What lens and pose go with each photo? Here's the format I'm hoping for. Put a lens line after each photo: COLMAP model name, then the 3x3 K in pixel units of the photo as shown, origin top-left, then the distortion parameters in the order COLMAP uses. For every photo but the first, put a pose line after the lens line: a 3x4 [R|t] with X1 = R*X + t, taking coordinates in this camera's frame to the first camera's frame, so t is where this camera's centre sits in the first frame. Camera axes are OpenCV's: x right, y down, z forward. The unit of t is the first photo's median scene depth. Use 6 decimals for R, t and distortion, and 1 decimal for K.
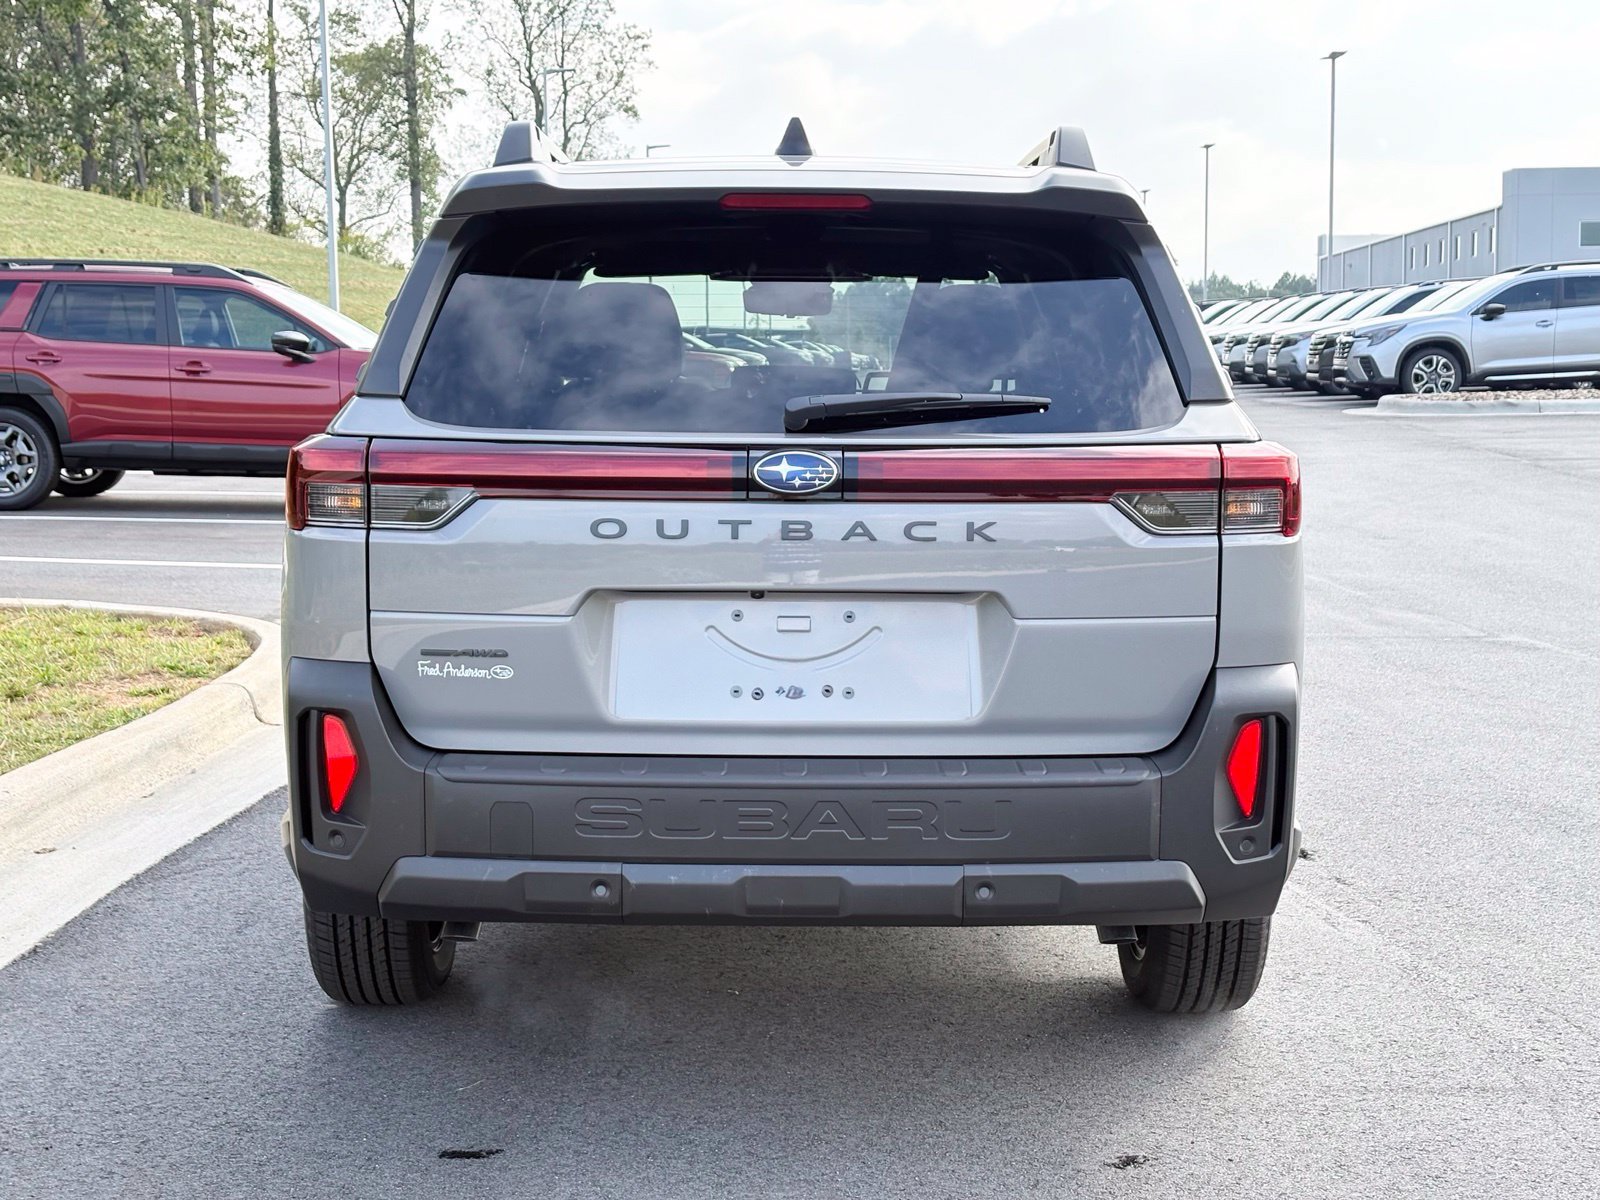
lens RADIAL K [[2379.2, 0, 800.0], [0, 2379.2, 600.0], [0, 0, 1]] dist [0.258702, -1.058273]
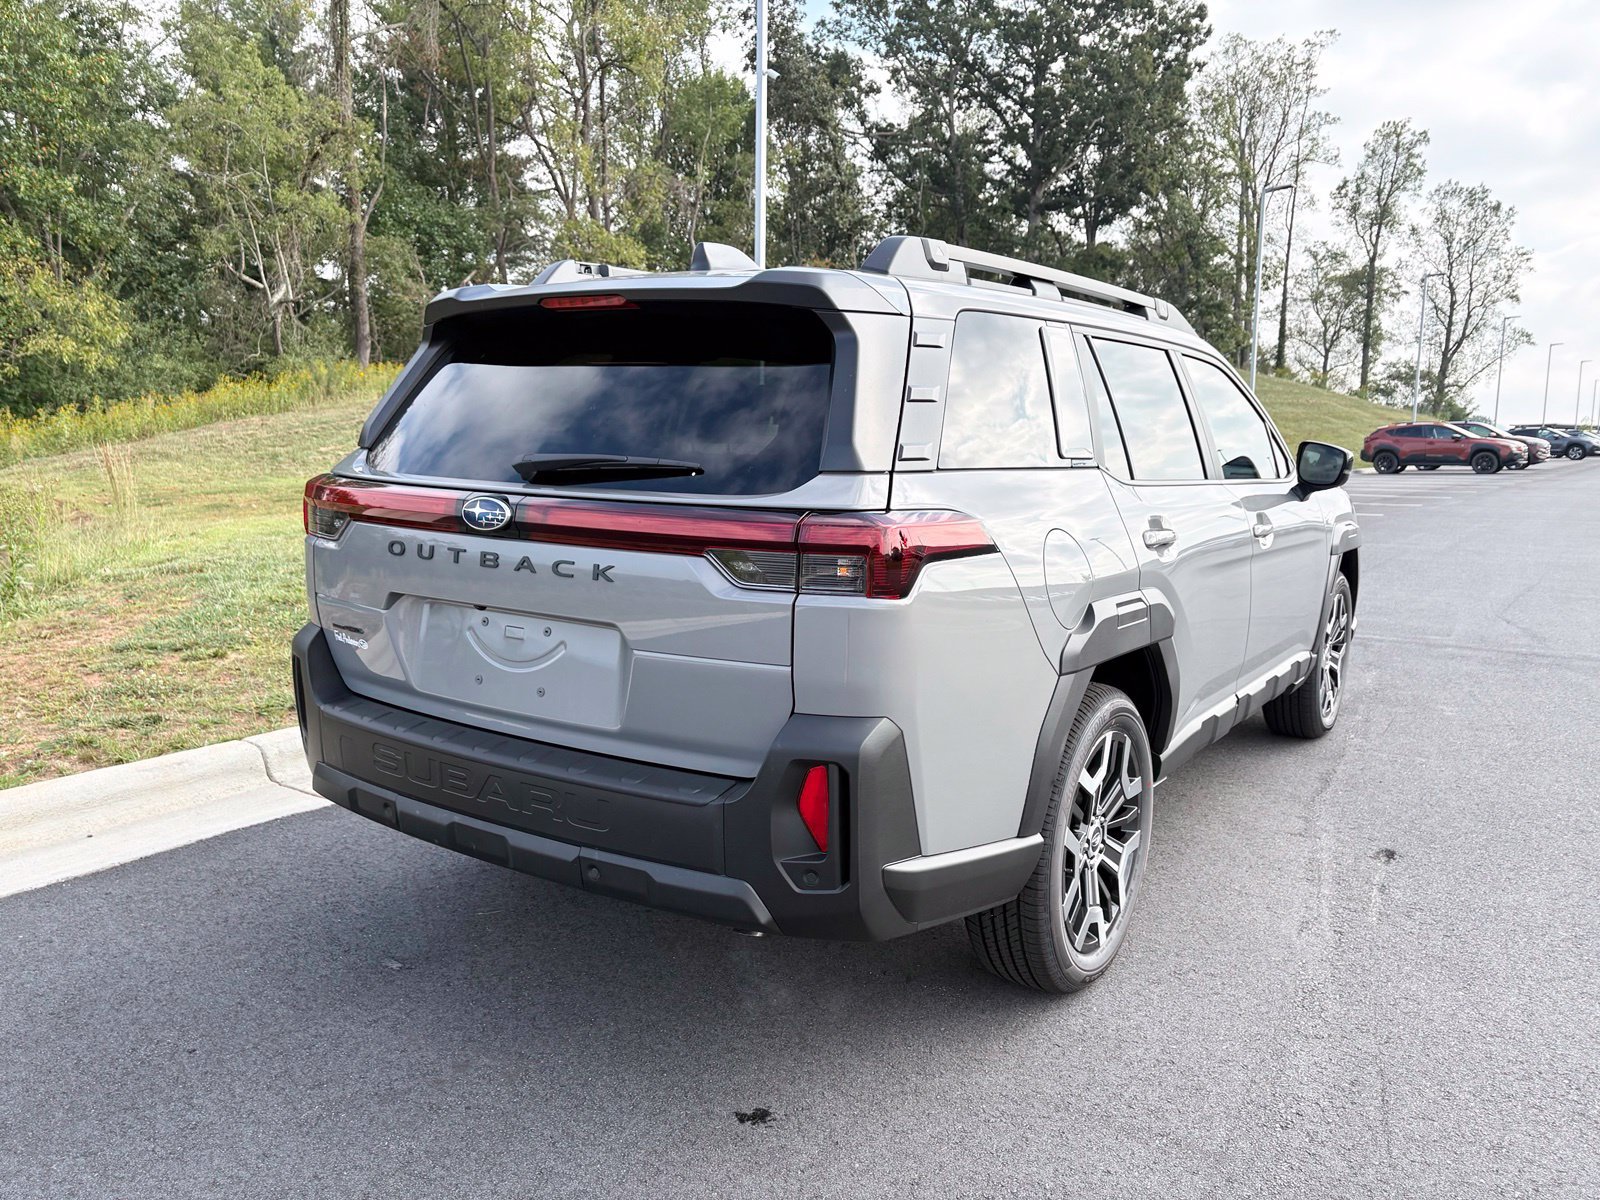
lens RADIAL K [[1198.8, 0, 800.0], [0, 1198.8, 600.0], [0, 0, 1]] dist [0.069875, -0.068077]
pose [[0.827216, 0.094565, -0.553870, 0.389409], [-0.077009, 0.995515, 0.054954, -0.044286], [0.556582, -0.002806, 0.830788, 0.444701]]
